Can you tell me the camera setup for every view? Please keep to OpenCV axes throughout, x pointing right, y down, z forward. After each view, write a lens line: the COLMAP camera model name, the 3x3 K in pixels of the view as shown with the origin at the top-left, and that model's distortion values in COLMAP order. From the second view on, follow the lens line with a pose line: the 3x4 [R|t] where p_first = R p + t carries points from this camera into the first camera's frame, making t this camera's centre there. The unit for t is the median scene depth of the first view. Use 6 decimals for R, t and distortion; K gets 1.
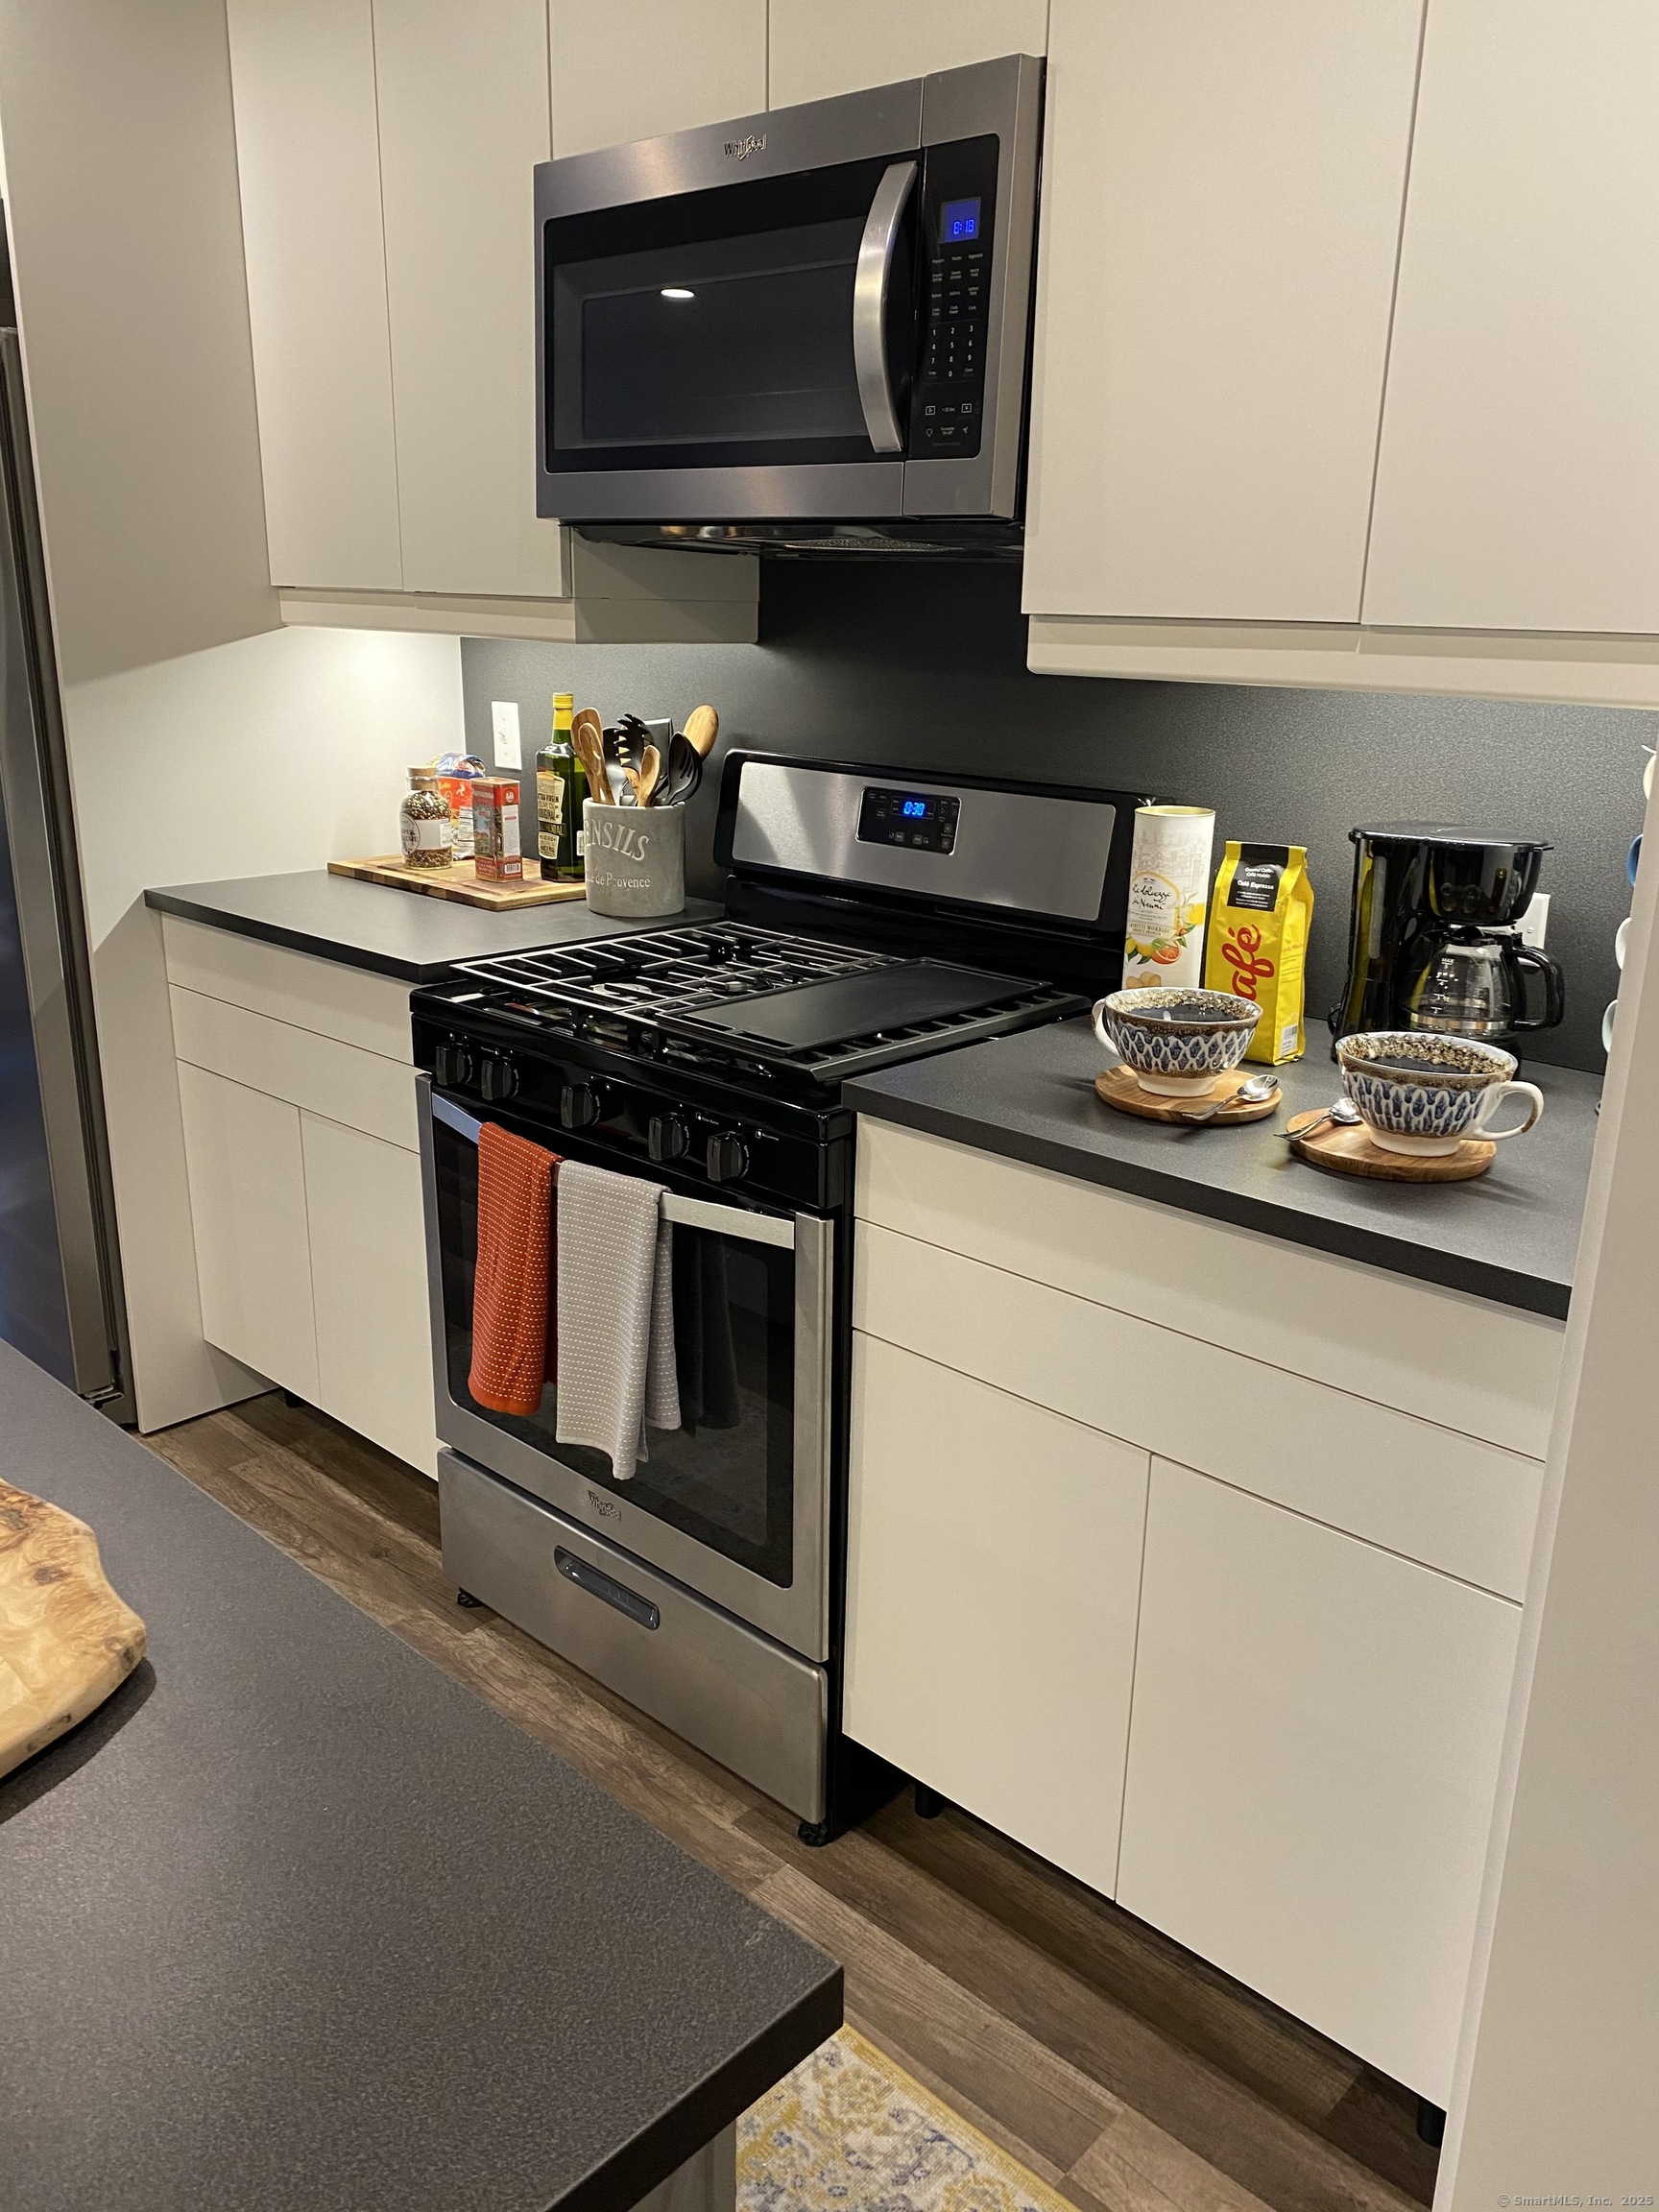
lens RADIAL K [[1684.8, 0, 833.4], [0, 1684.8, 1109.9], [0, 0, 1]] dist [0.009003, 0.001616]
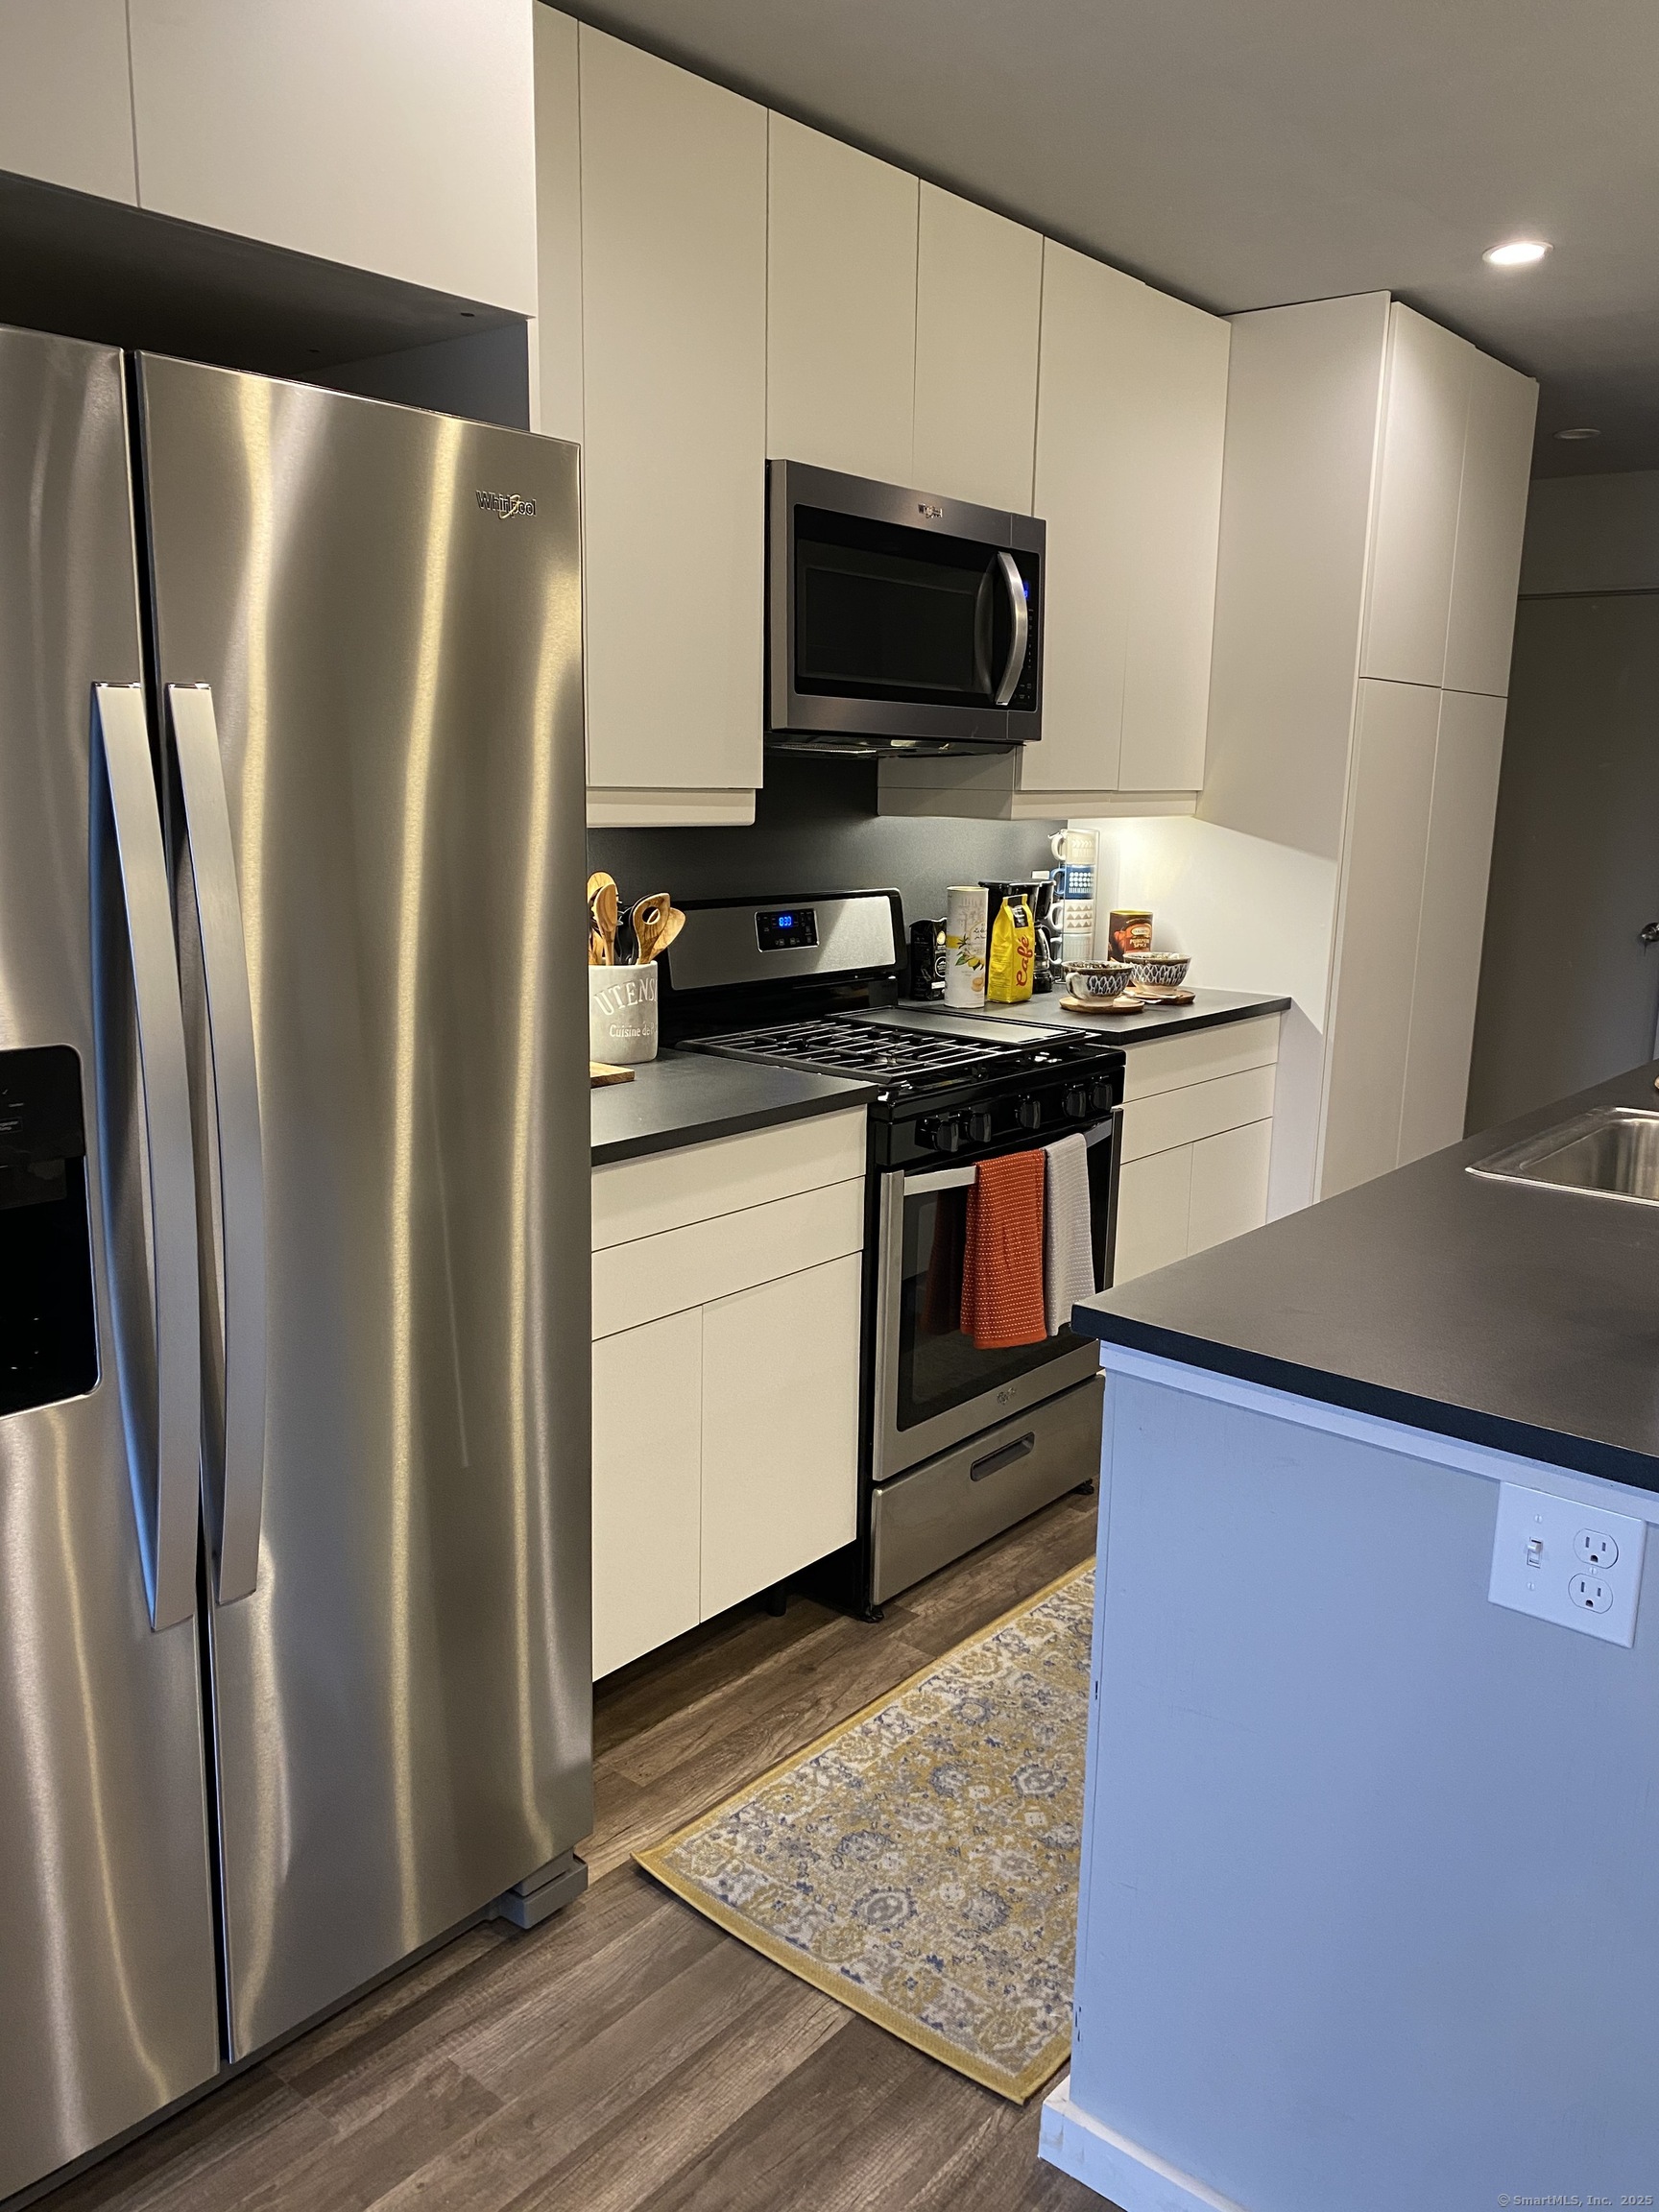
lens RADIAL K [[1684.8, 0, 831.0], [0, 1684.8, 1101.8], [0, 0, 1]] dist [0.009003, 0.001616]
pose [[-0.059741, -0.215106, 0.974762, -1.395960], [0.274332, 0.935367, 0.223226, -0.345779], [-0.959777, 0.280744, 0.003131, 1.001915]]
